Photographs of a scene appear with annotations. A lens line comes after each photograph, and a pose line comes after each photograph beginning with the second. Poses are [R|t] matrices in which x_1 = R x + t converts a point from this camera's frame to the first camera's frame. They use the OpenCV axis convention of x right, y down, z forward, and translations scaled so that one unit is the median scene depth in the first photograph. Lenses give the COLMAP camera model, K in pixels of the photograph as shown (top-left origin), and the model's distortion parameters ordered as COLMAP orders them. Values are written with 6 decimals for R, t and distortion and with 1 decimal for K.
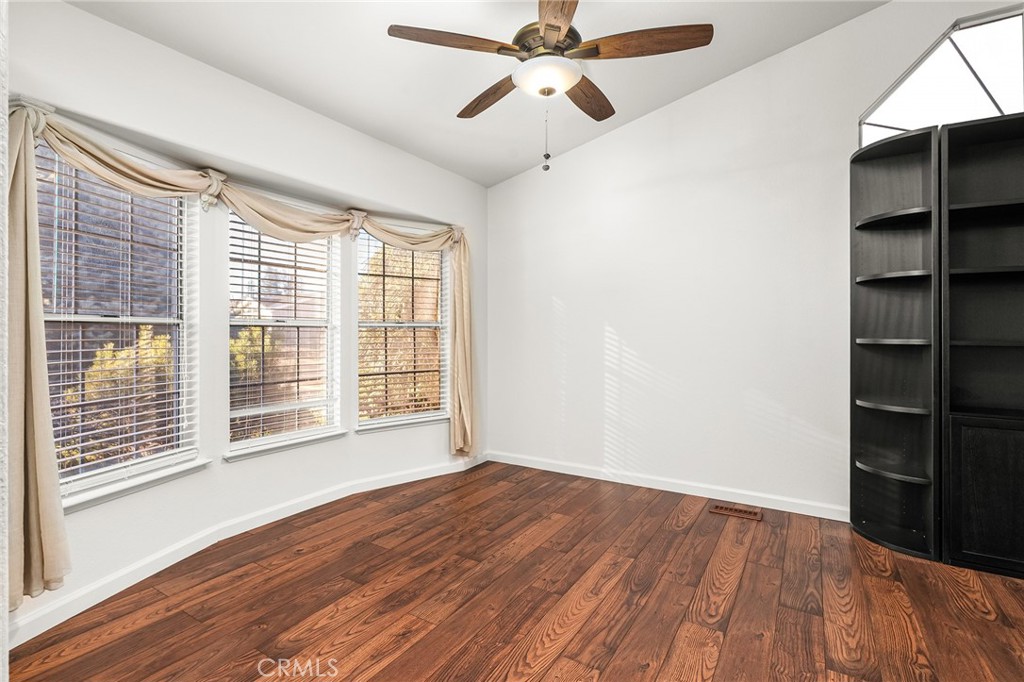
lens RADIAL K [[494.1, 0, 514.1], [0, 494.1, 335.9], [0, 0, 1]] dist [0.003437, -0.000062]
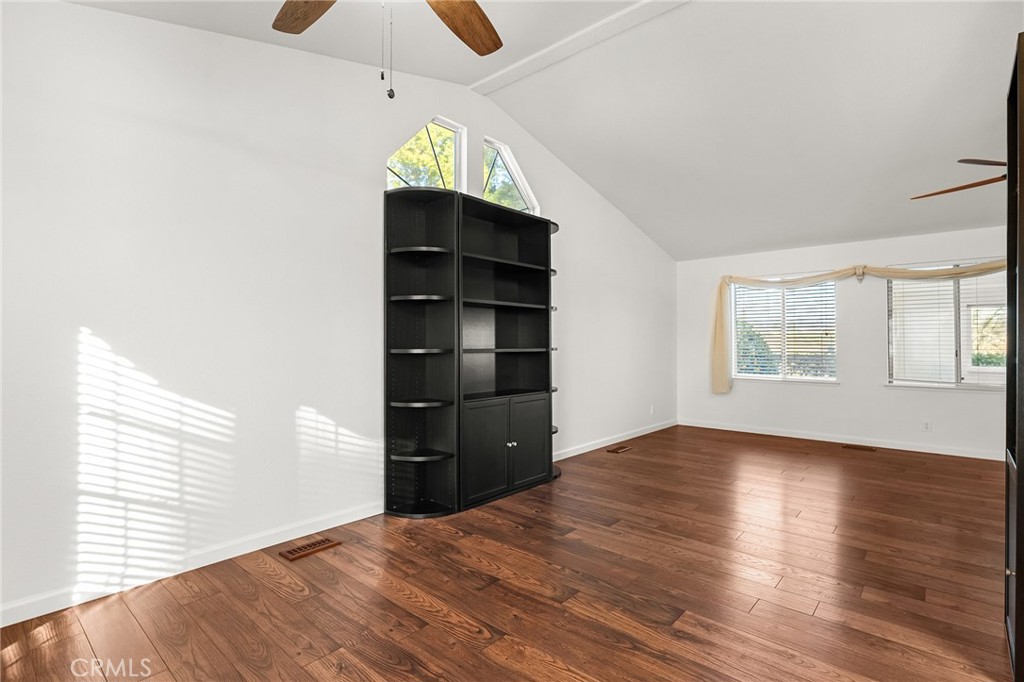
lens RADIAL K [[494.1, 0, 509.5], [0, 494.1, 339.0], [0, 0, 1]] dist [0.003437, -0.000062]
pose [[0.169789, -0.001289, 0.985480, -0.499982], [0.007175, 0.999974, 0.000072, -0.026620], [-0.985454, 0.007058, 0.169794, 0.654330]]
